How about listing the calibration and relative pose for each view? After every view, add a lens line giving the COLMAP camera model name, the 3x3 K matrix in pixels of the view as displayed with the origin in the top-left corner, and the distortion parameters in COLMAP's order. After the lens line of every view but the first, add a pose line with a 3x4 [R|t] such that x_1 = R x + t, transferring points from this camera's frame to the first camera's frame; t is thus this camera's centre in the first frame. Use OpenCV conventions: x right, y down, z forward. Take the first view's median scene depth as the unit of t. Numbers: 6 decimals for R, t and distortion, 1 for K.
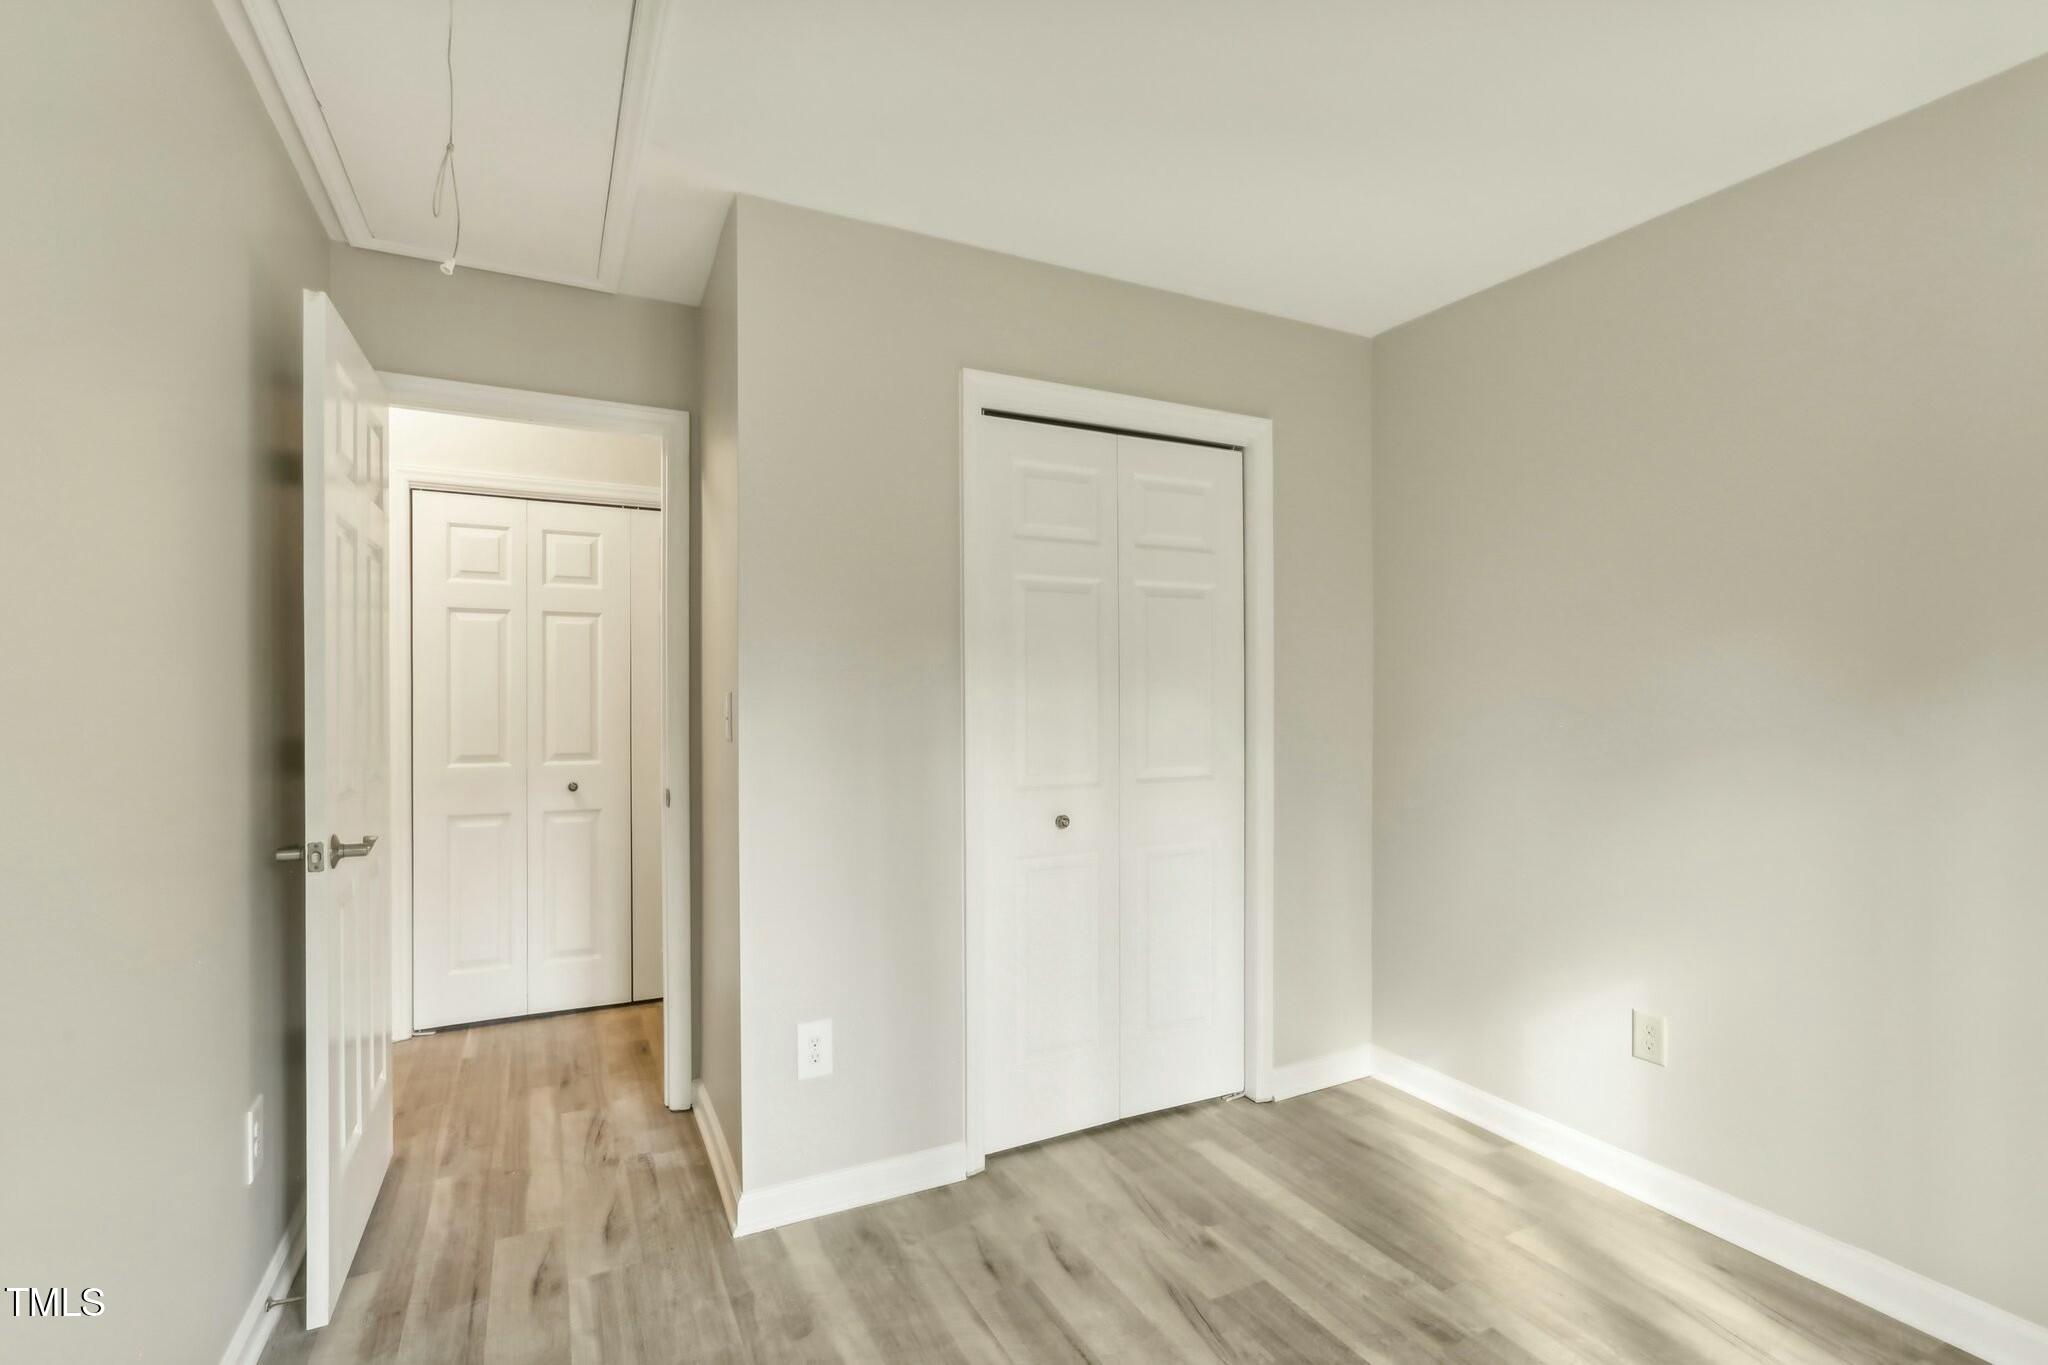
lens RADIAL K [[946.2, 0, 1028.9], [0, 946.2, 683.4], [0, 0, 1]] dist [-0.040817, 0.017646]
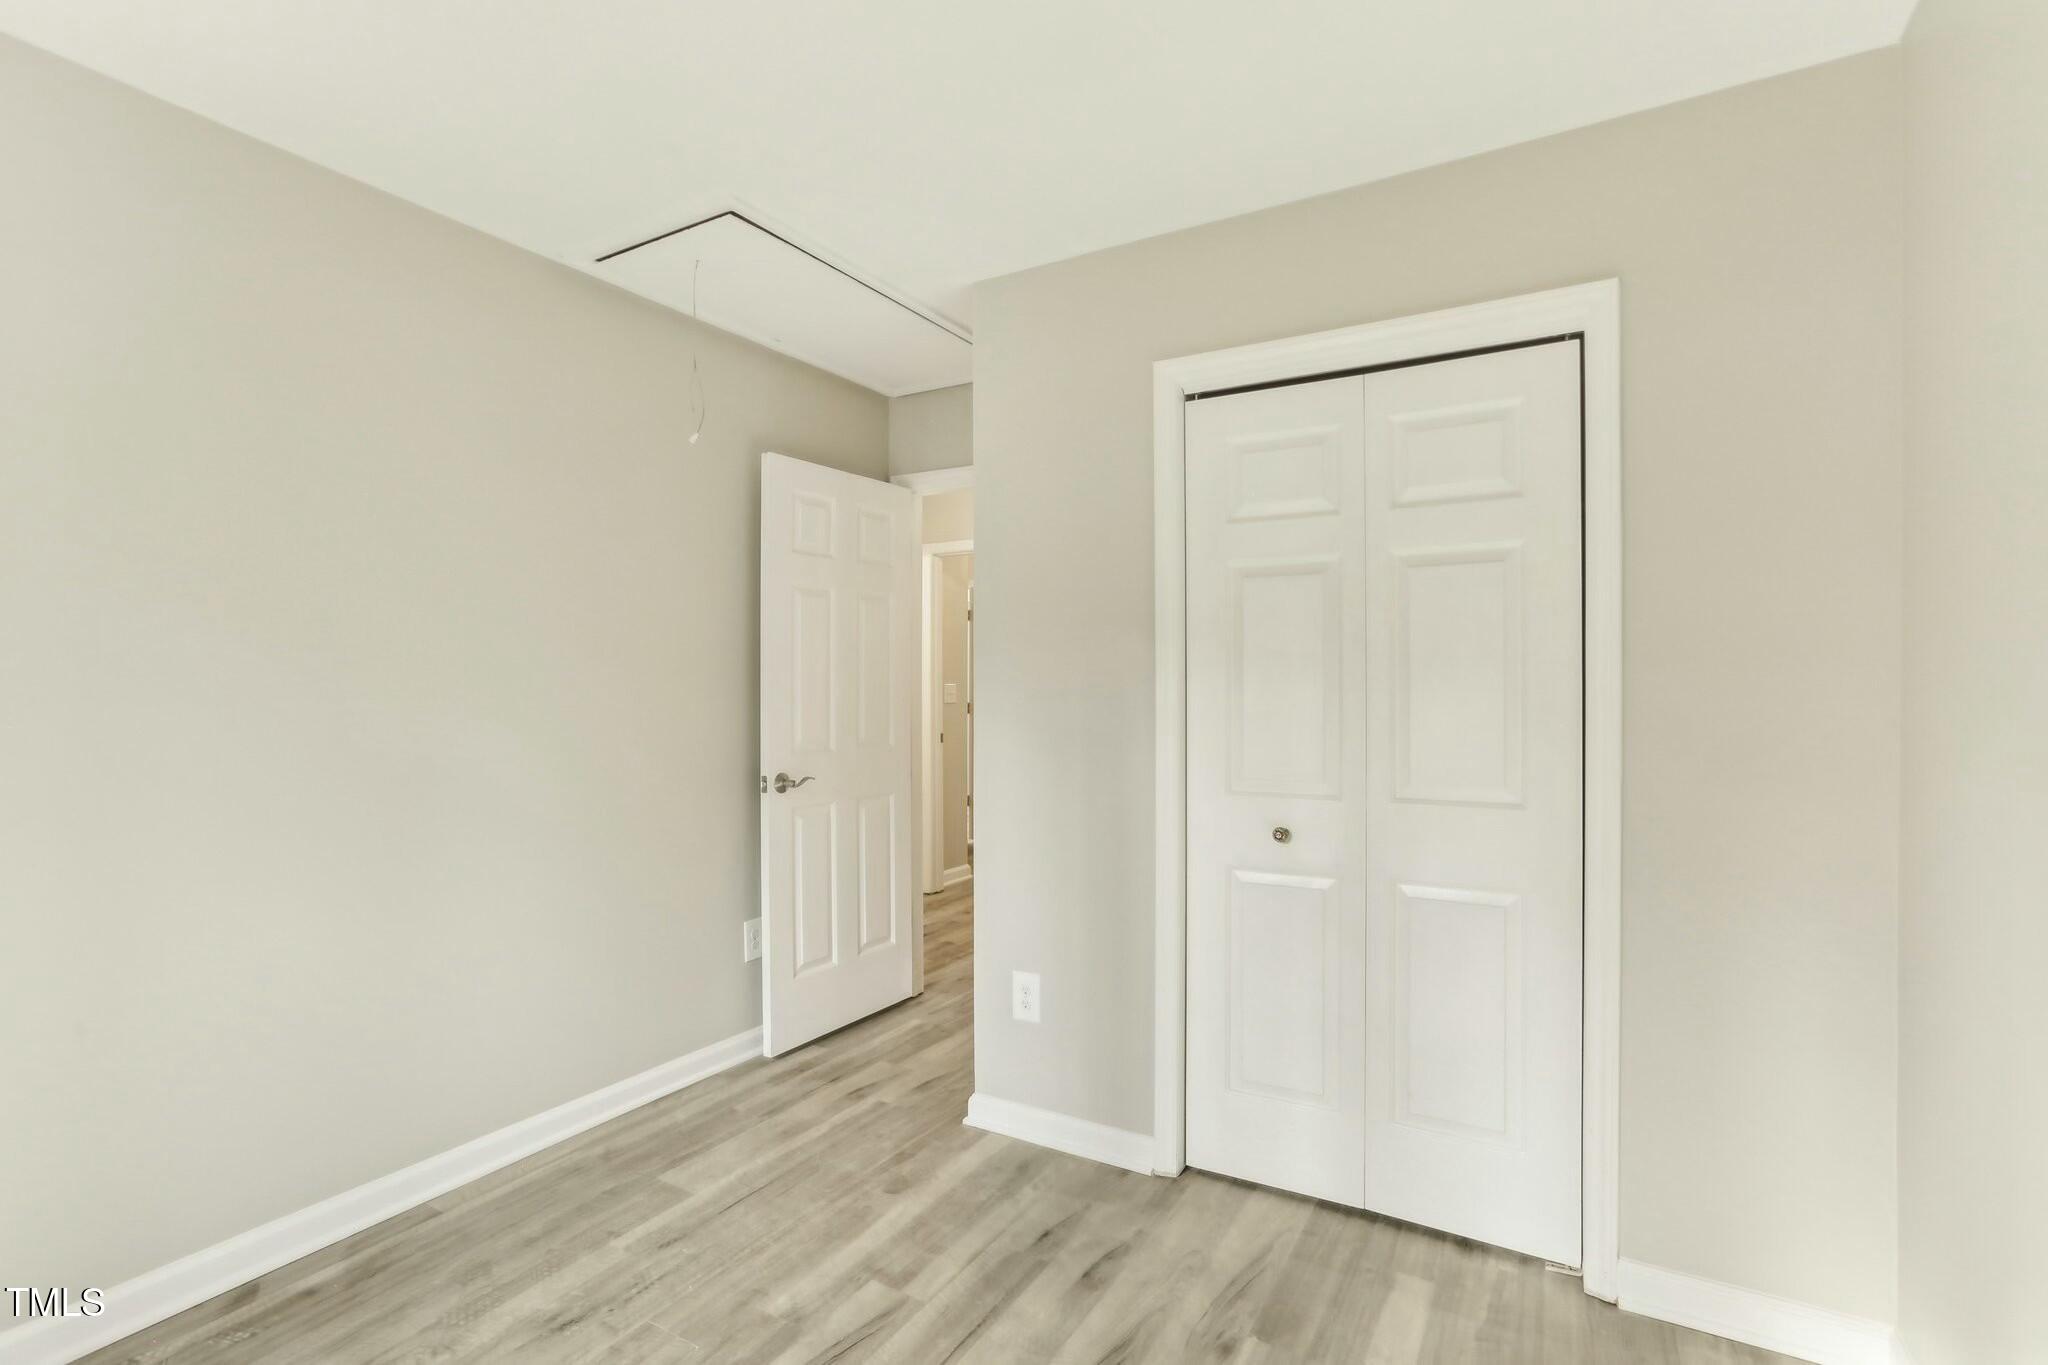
lens RADIAL K [[946.2, 0, 1028.9], [0, 946.2, 683.4], [0, 0, 1]] dist [-0.040817, 0.017646]
pose [[0.536393, 0.003142, -0.843962, 0.755065], [0.008350, 0.999924, 0.009029, -0.007522], [0.843927, -0.011891, 0.536326, 0.383430]]
